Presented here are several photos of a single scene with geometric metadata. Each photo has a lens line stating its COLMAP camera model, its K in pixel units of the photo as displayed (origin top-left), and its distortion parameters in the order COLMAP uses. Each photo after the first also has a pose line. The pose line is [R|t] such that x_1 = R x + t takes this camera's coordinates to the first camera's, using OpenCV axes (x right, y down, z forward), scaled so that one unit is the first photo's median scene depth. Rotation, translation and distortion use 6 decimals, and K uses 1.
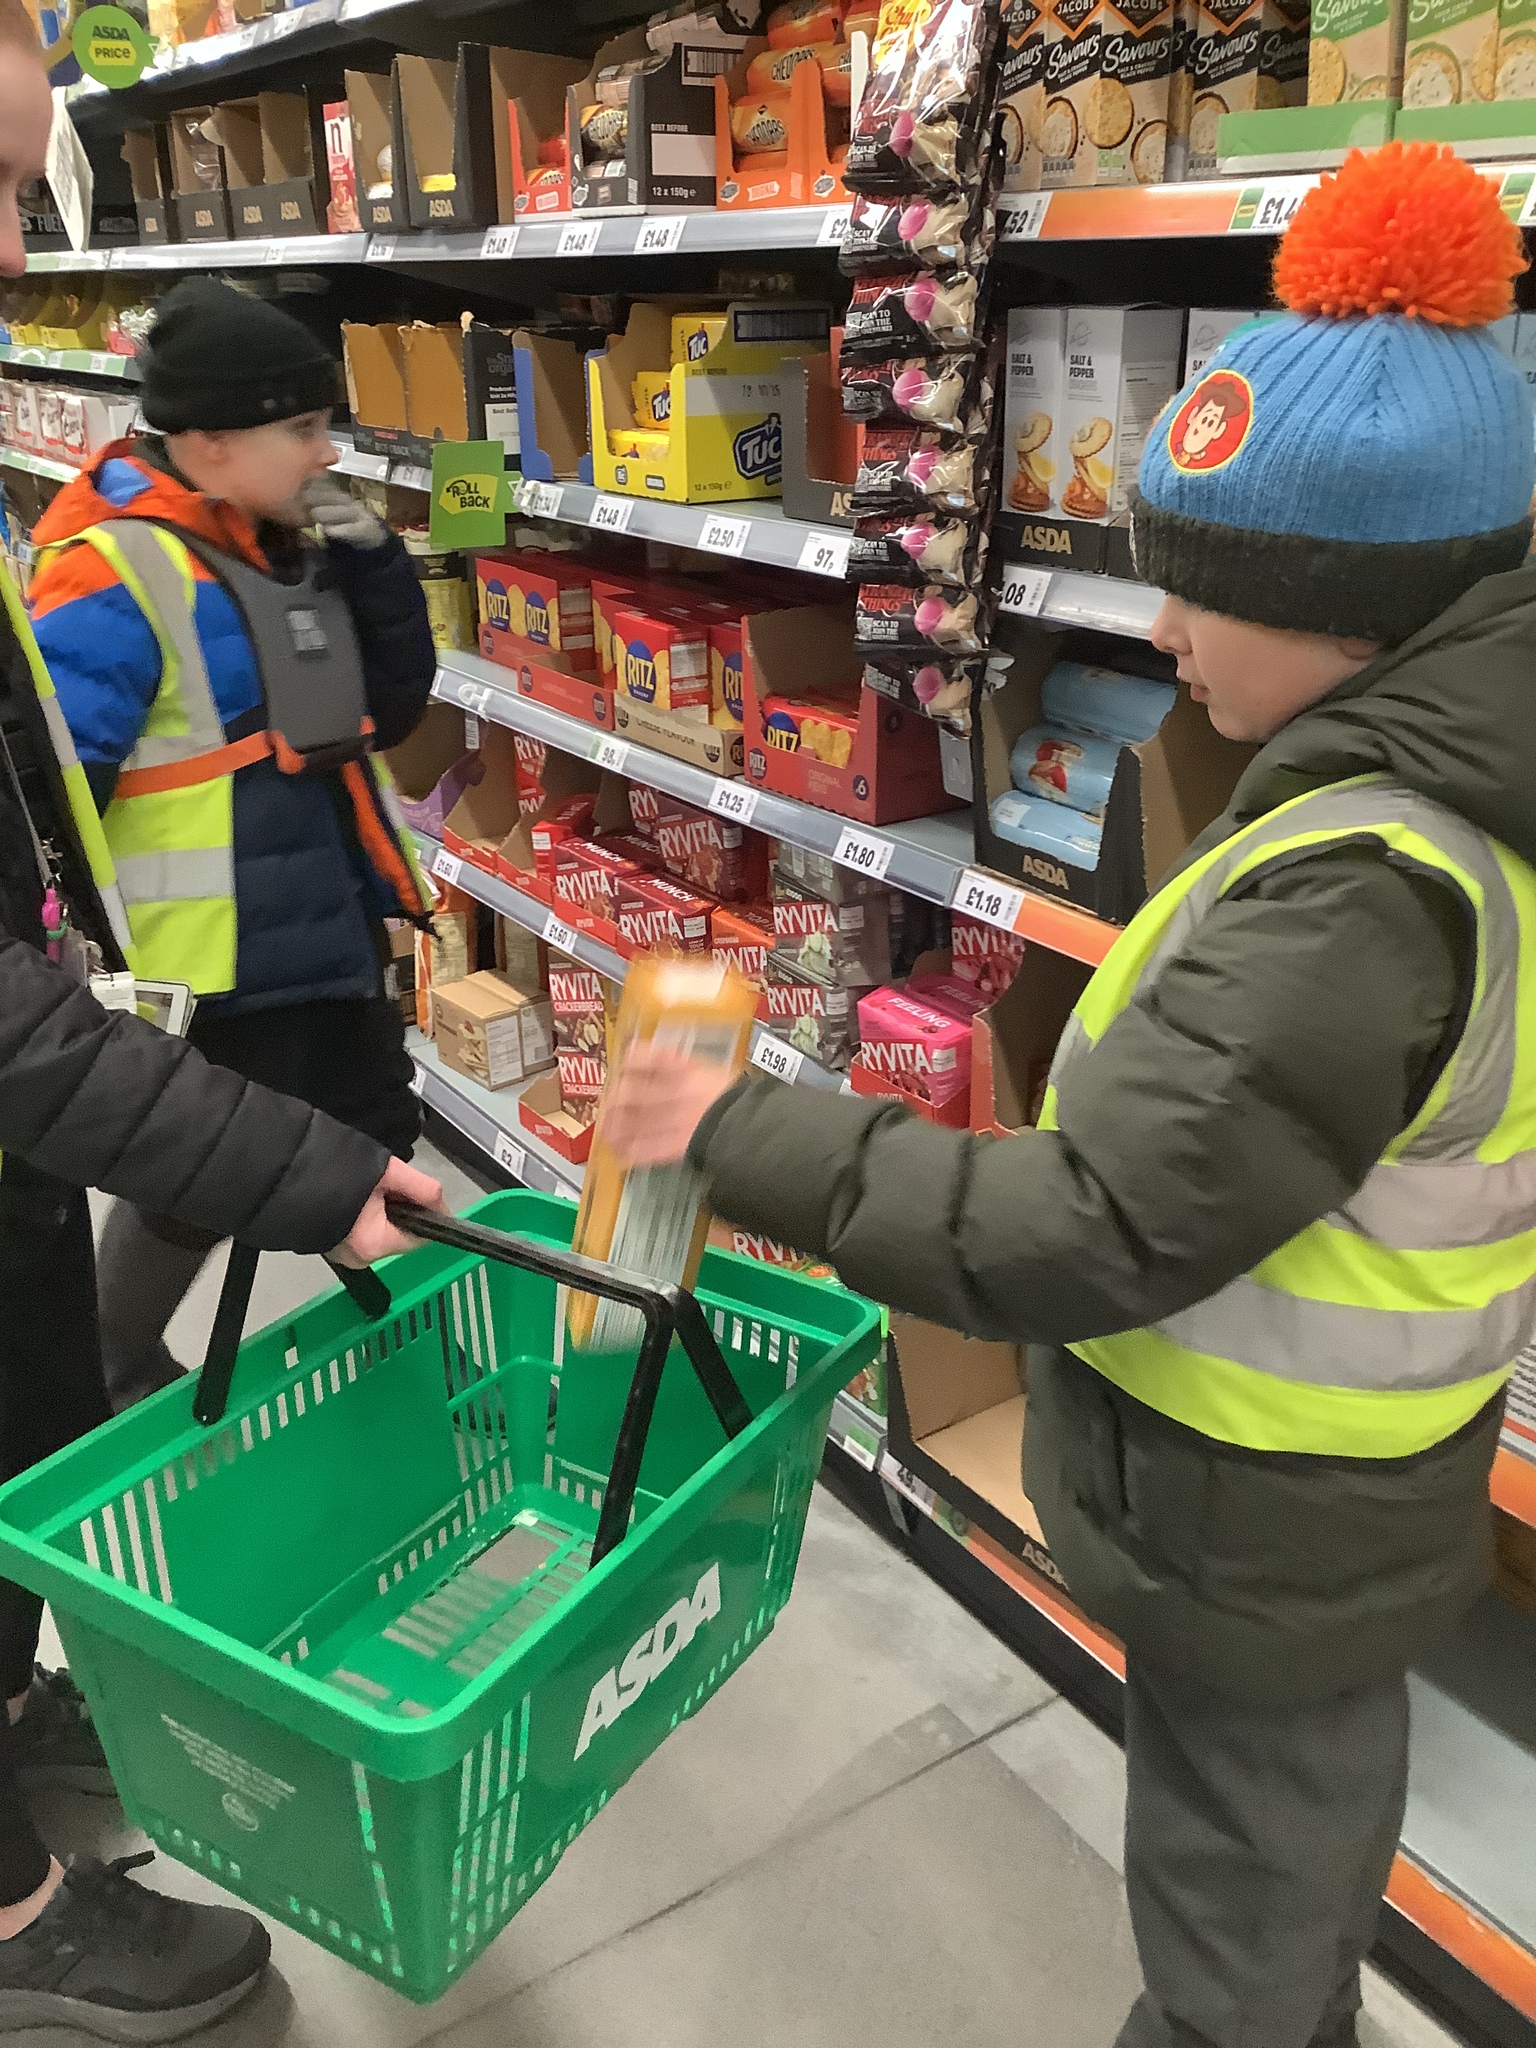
lens RADIAL K [[1830.1, 0, 768.0], [0, 1830.1, 1024.0], [0, 0, 1]] dist [0.098695, -0.148458]
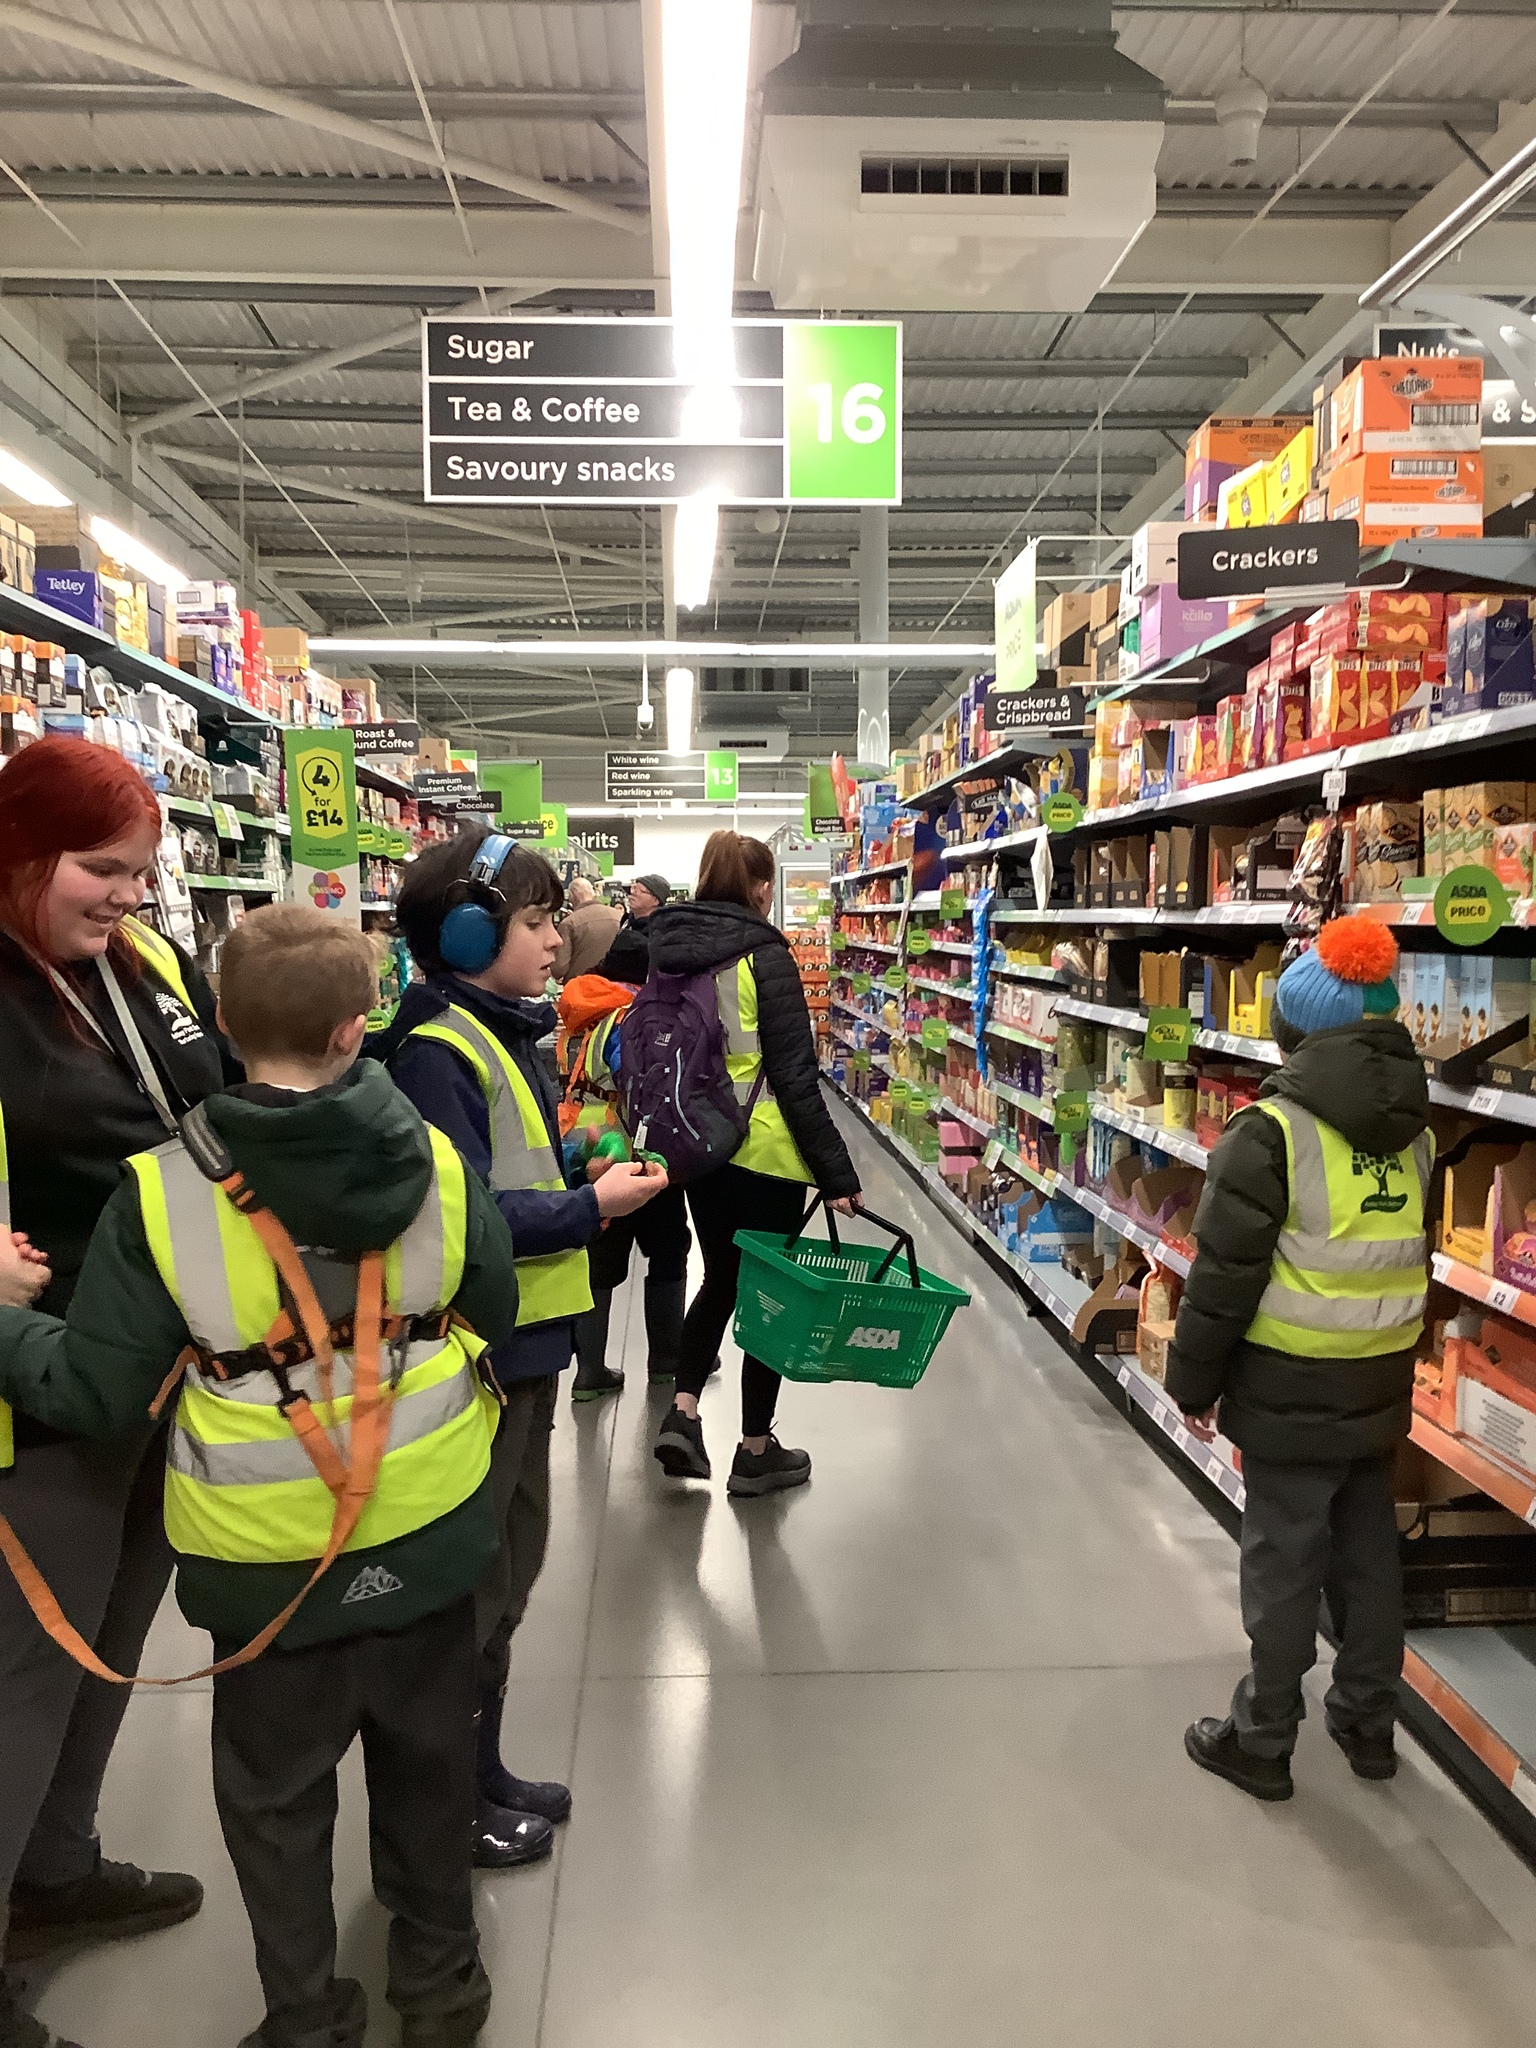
lens RADIAL K [[1830.1, 0, 768.0], [0, 1830.1, 1024.0], [0, 0, 1]] dist [0.098695, -0.148458]
pose [[0.860236, 0.045822, -0.507833, 0.428429], [-0.205459, 0.942672, -0.262977, 0.278095], [0.466669, 0.330561, 0.820335, -0.732078]]
